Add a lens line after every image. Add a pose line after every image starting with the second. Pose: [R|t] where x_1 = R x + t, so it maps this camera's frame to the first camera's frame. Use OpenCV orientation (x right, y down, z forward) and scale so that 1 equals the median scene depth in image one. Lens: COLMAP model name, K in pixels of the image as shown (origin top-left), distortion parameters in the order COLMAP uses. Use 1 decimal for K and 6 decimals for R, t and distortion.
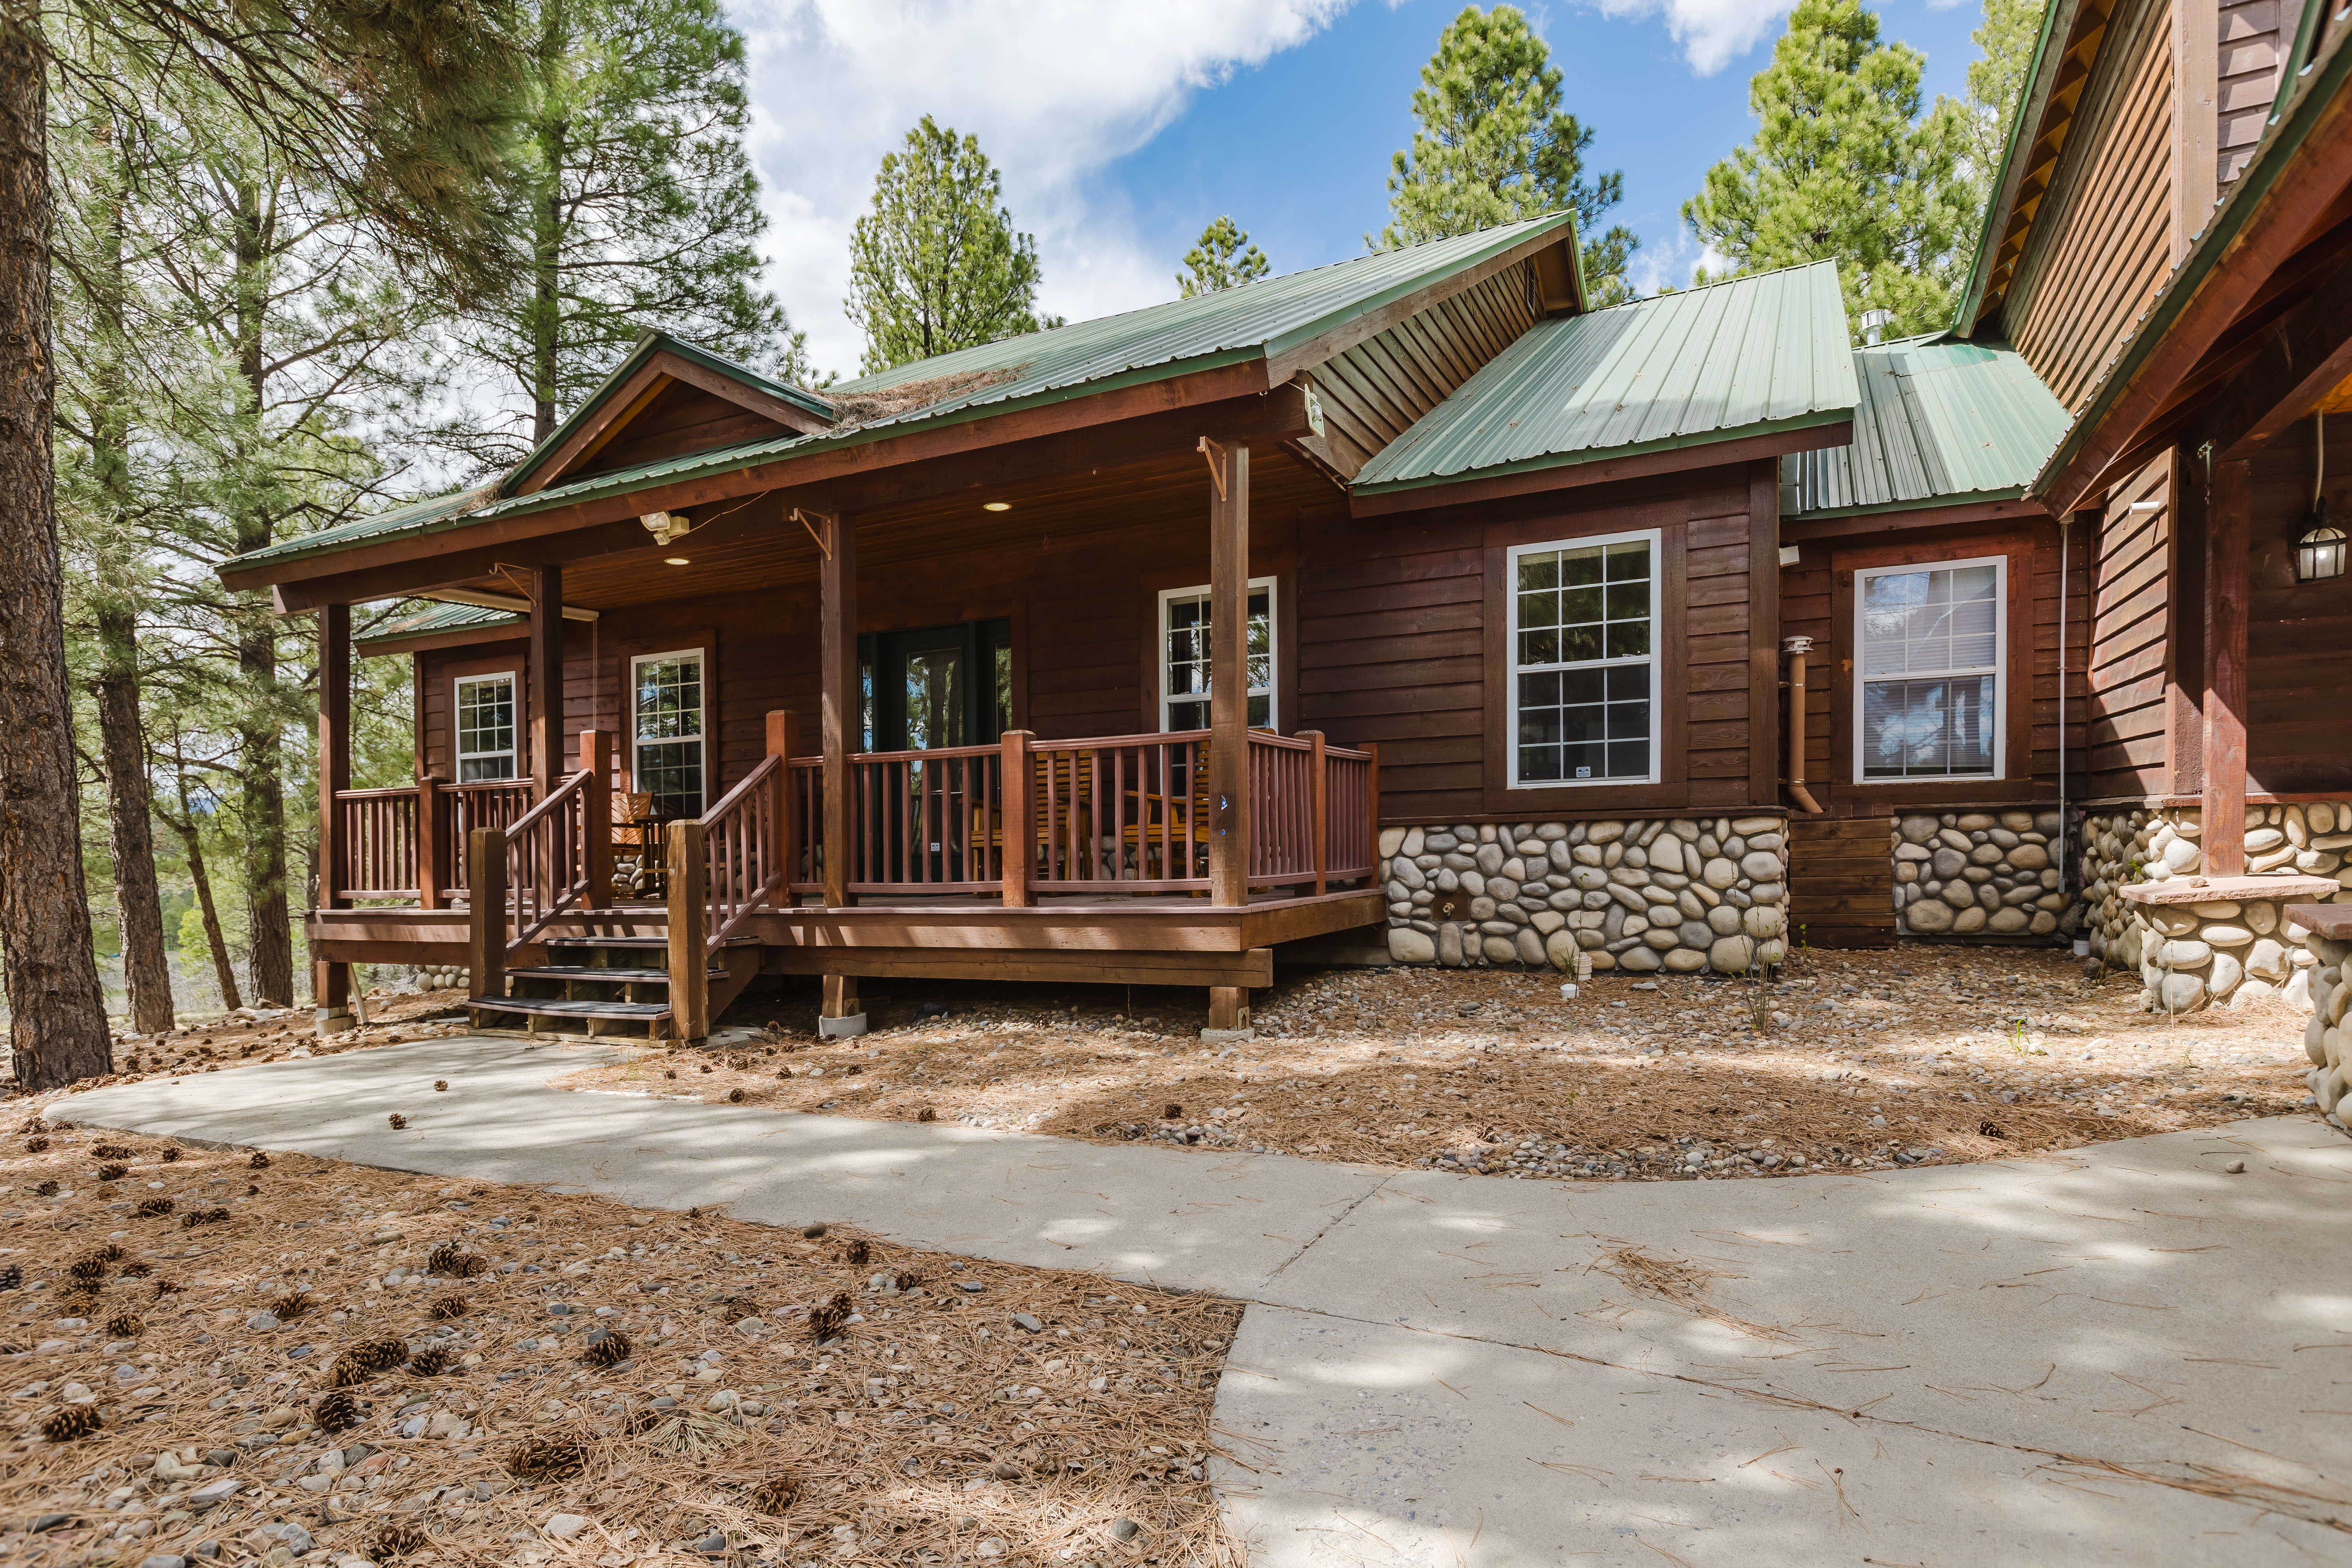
lens RADIAL K [[1255.0, 0, 1167.3], [0, 1255.0, 847.5], [0, 0, 1]] dist [0.005543, 0.000580]
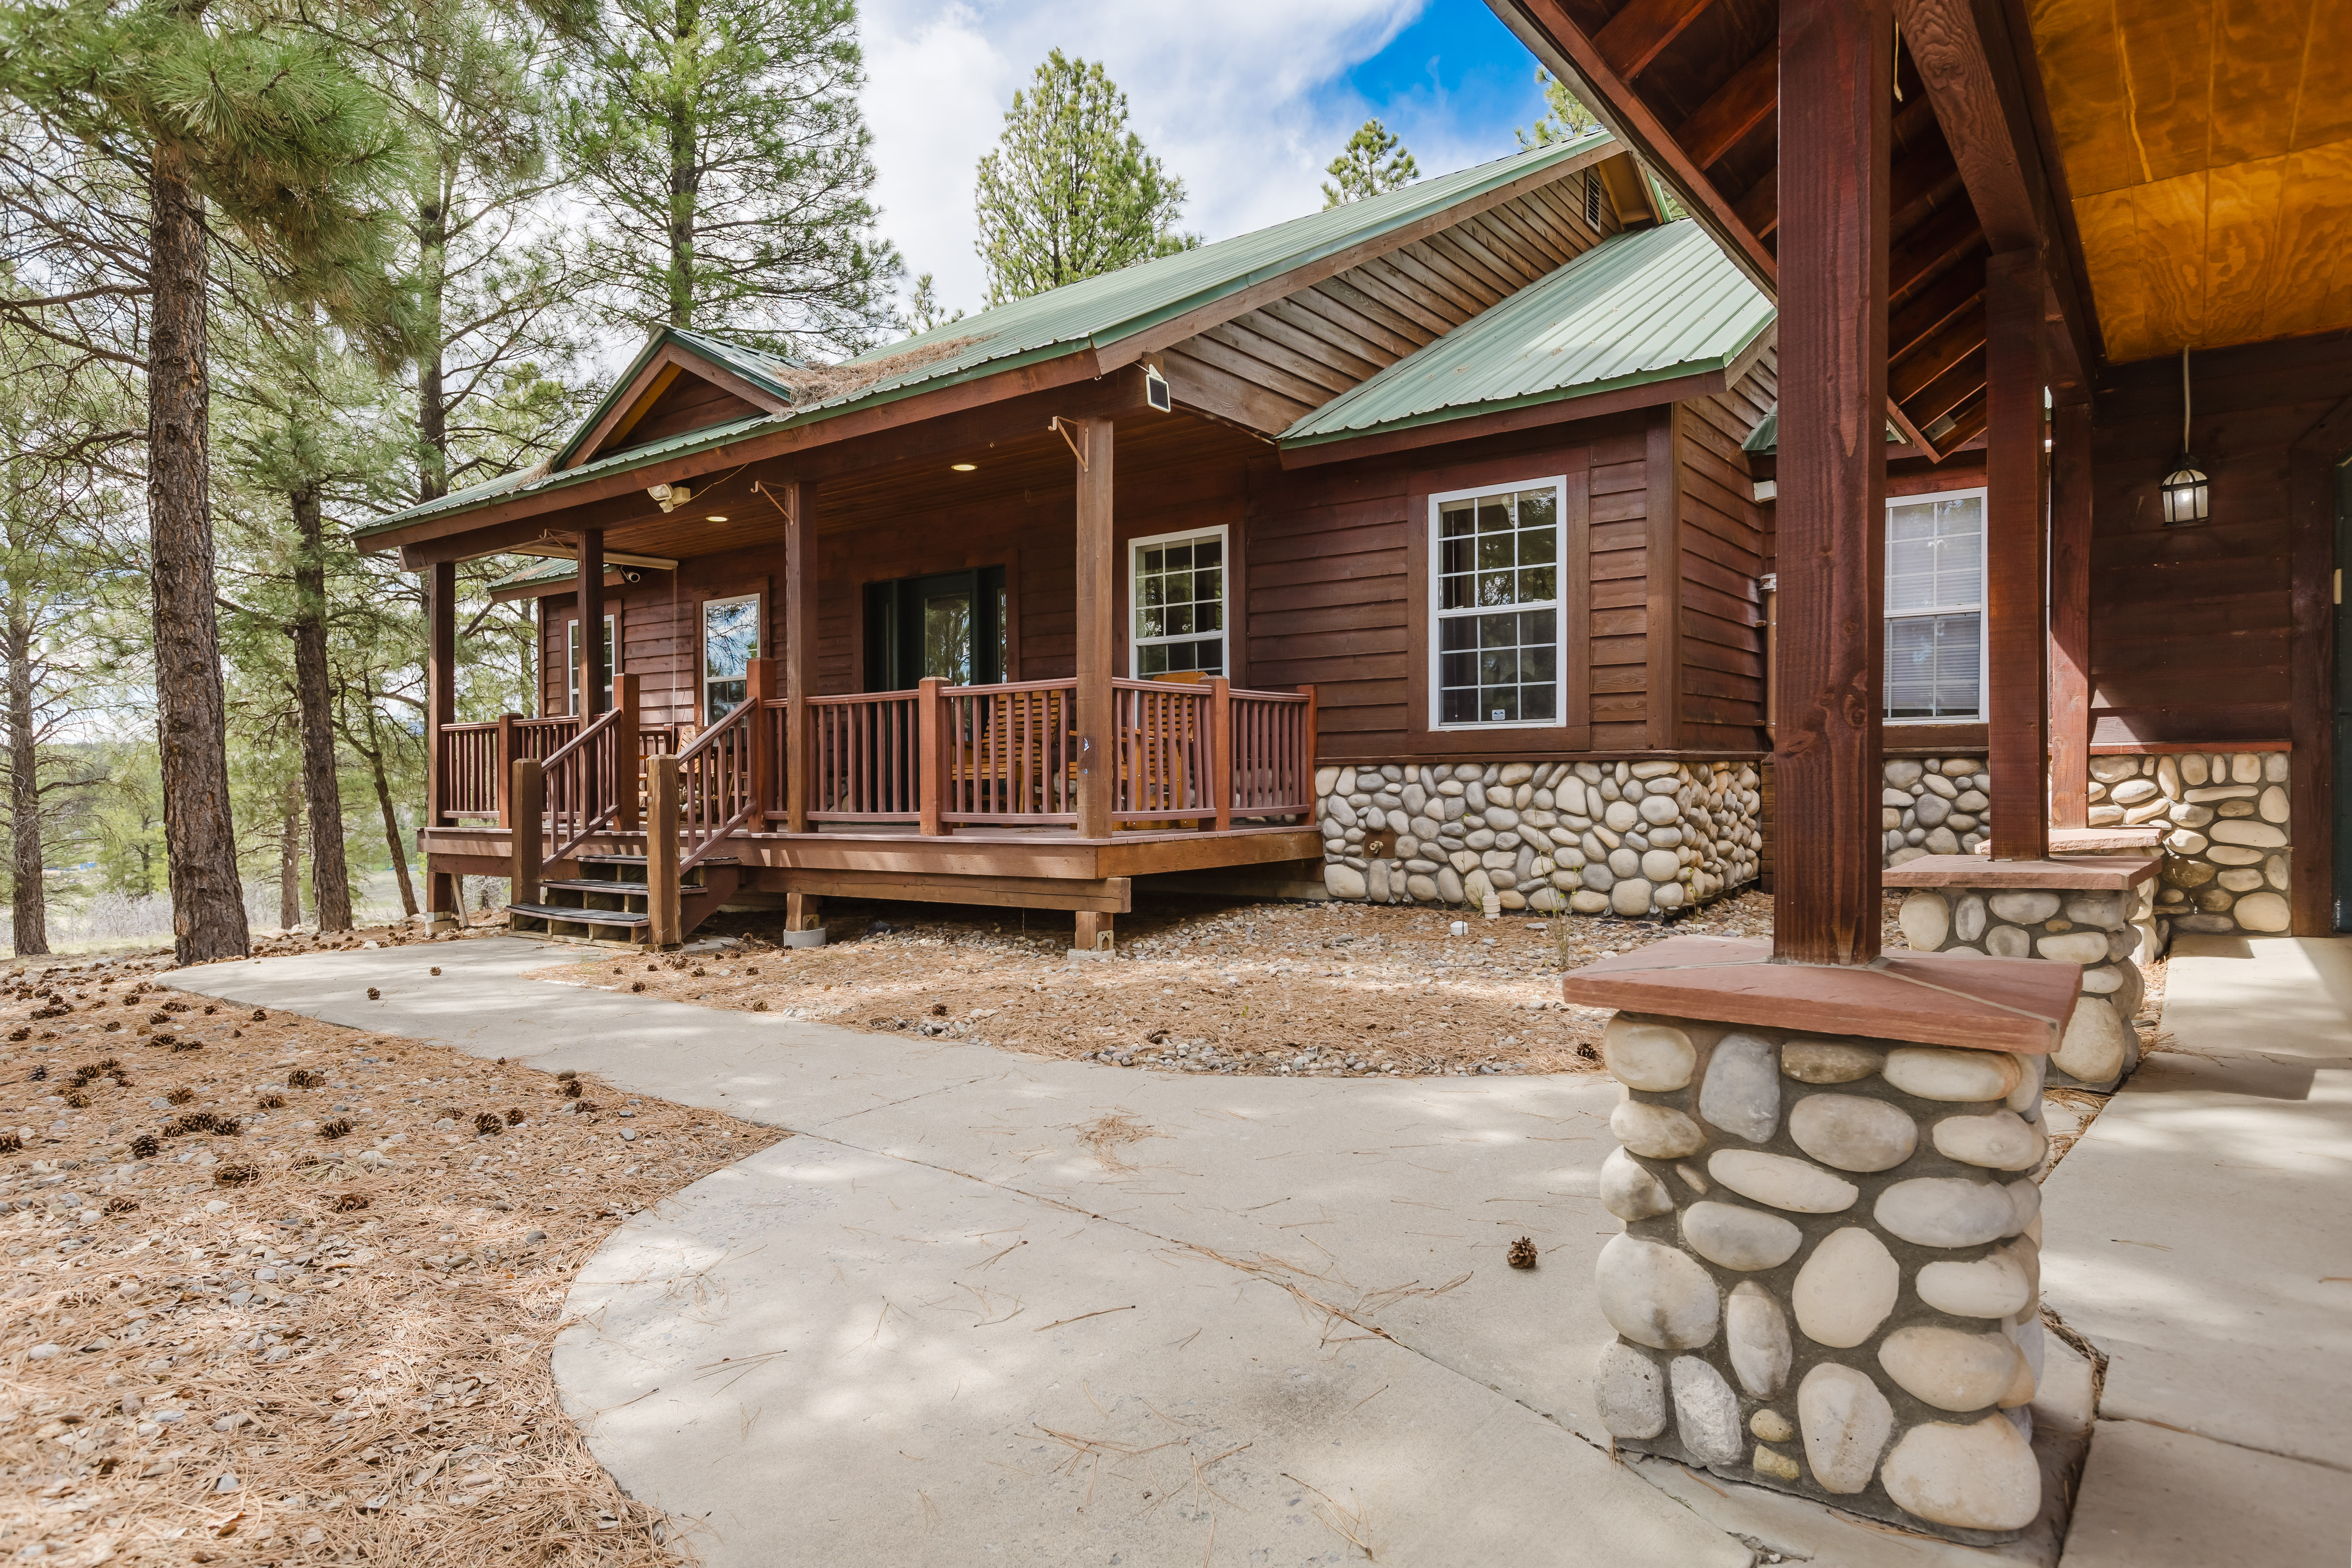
lens RADIAL K [[1358.0, 0, 1176.0], [0, 1358.0, 784.0], [0, 0, 1]] dist [0.003966, 0.000384]
pose [[0.983975, 0.013081, -0.177827, 0.269776], [-0.012267, 0.999909, 0.005681, -0.006962], [0.177885, -0.003408, 0.984045, -0.128915]]
